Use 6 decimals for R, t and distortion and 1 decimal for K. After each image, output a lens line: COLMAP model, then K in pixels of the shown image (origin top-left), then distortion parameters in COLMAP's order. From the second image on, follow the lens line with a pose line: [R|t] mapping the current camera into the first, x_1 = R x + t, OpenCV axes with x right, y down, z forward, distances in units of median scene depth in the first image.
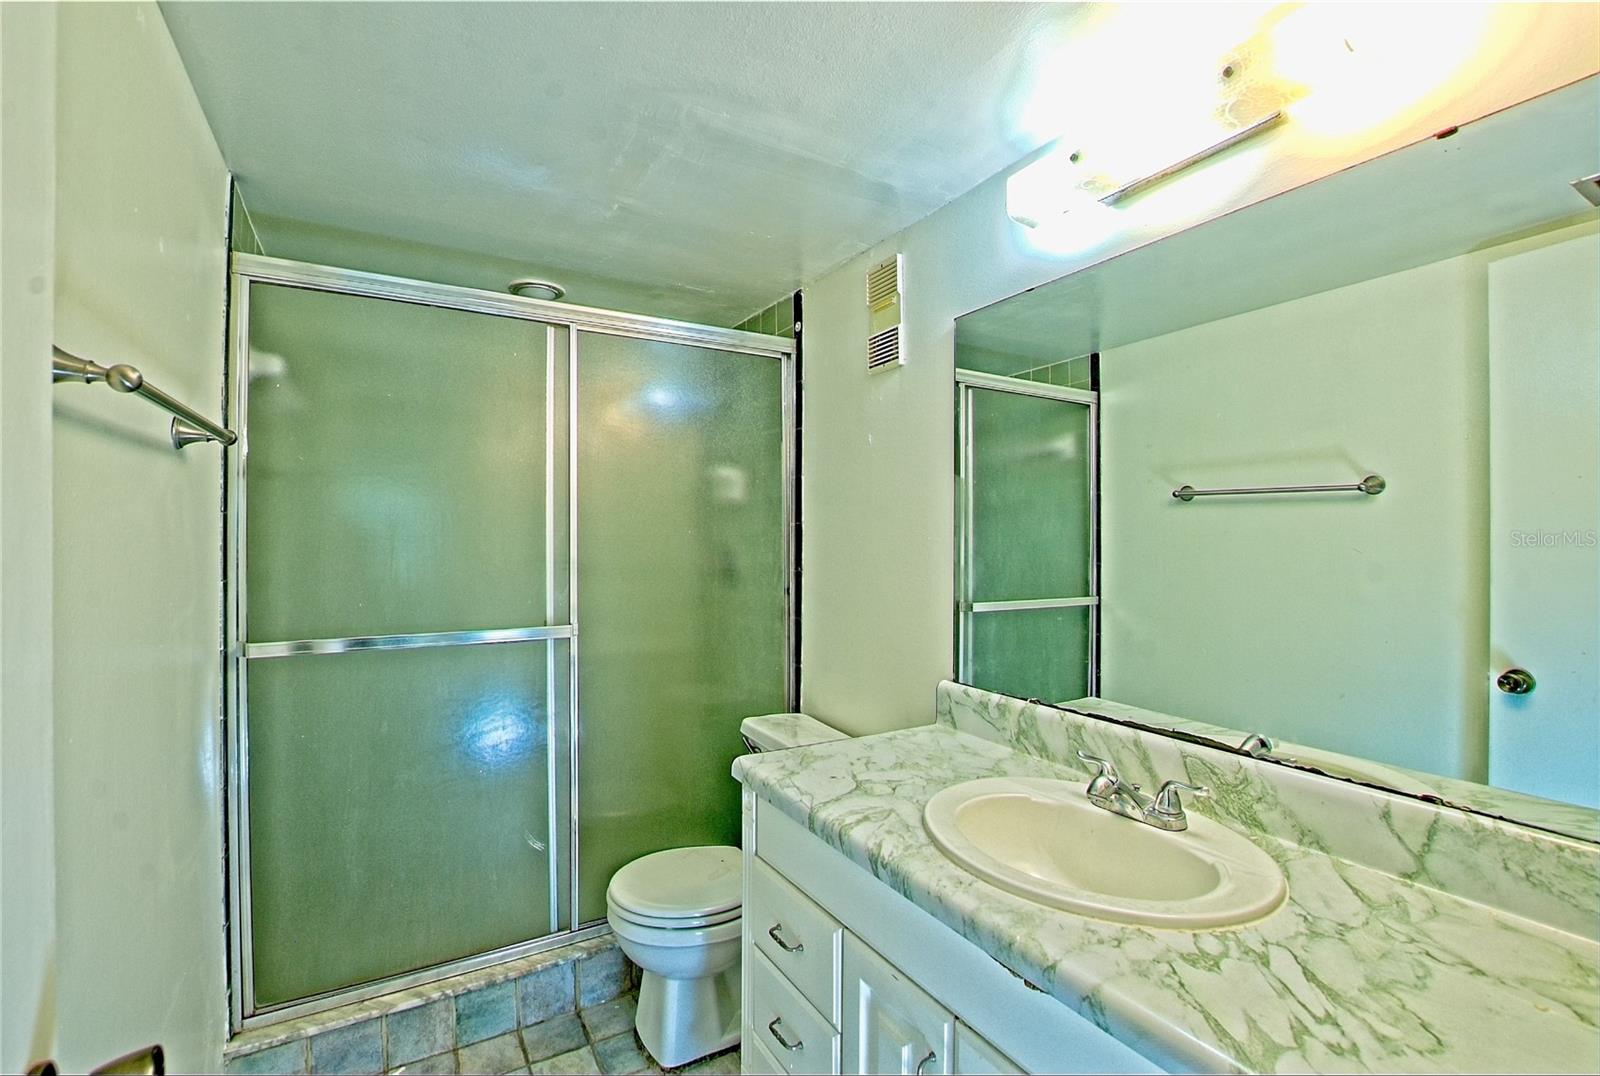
lens RADIAL K [[714.9, 0, 797.5], [0, 714.9, 538.1], [0, 0, 1]] dist [-0.037687, 0.006834]
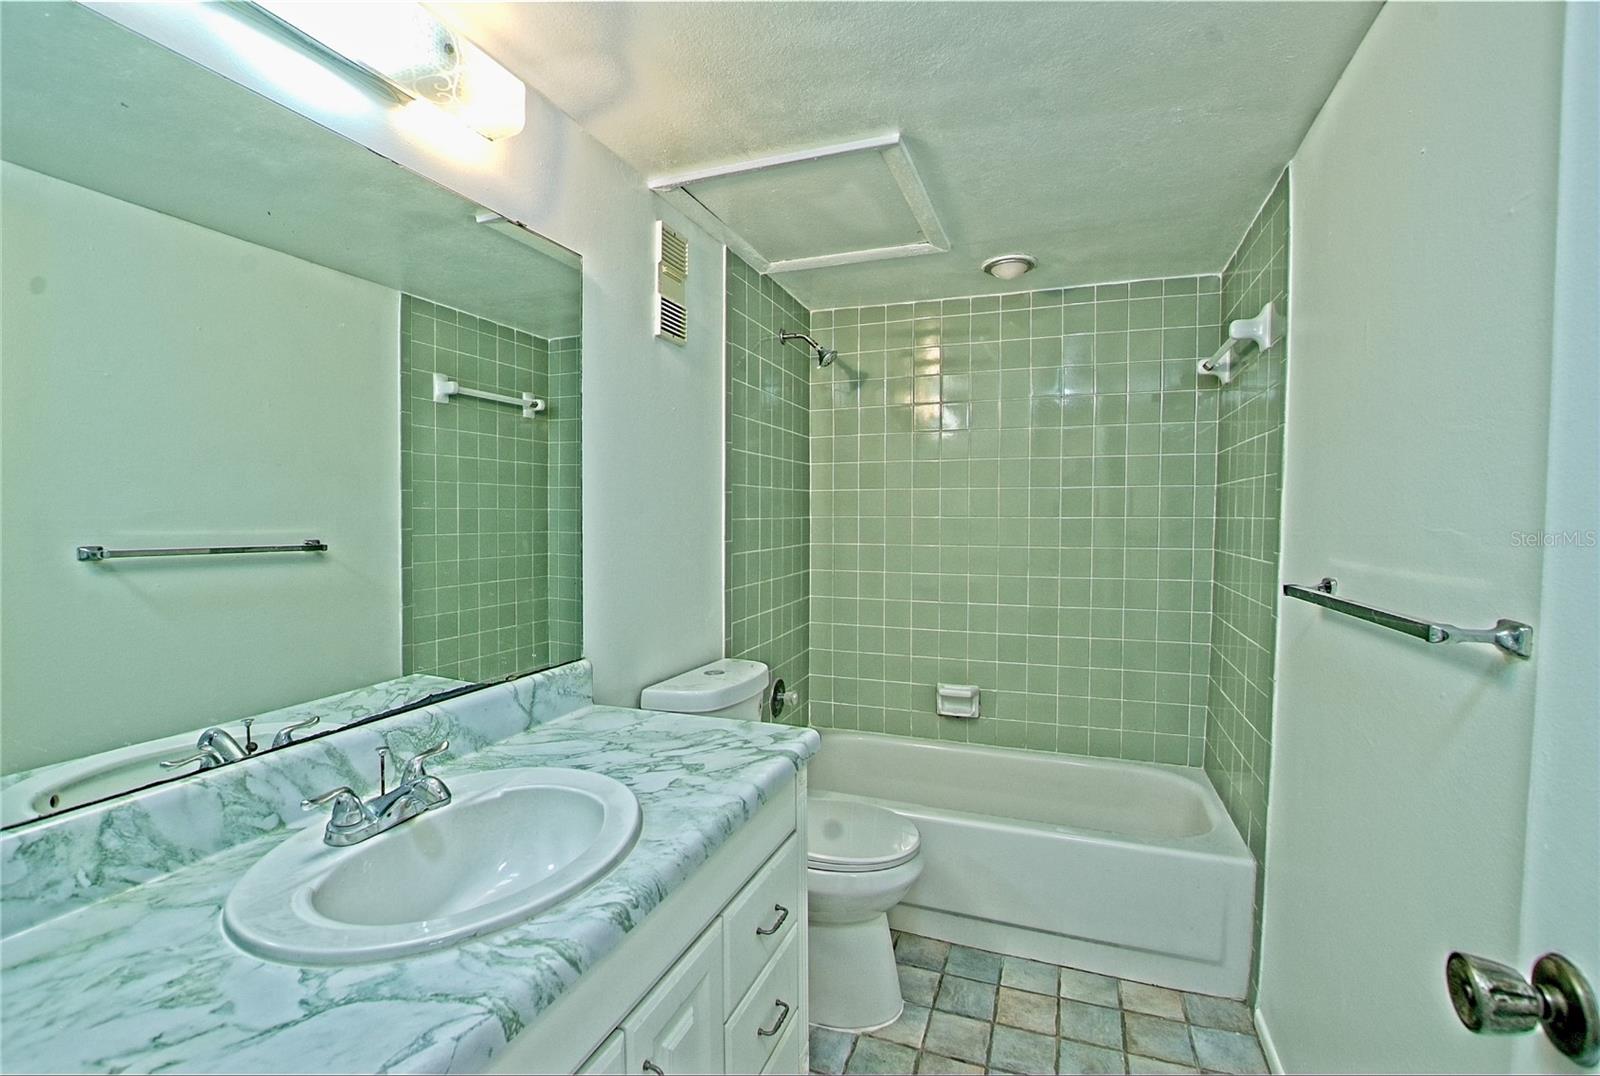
lens RADIAL K [[714.9, 0, 797.2], [0, 714.9, 537.6], [0, 0, 1]] dist [-0.037687, 0.006834]
pose [[-0.632370, -0.028360, 0.774147, -0.630671], [-0.001054, 0.999360, 0.035750, 0.015436], [-0.774666, 0.021791, -0.631995, 1.410944]]
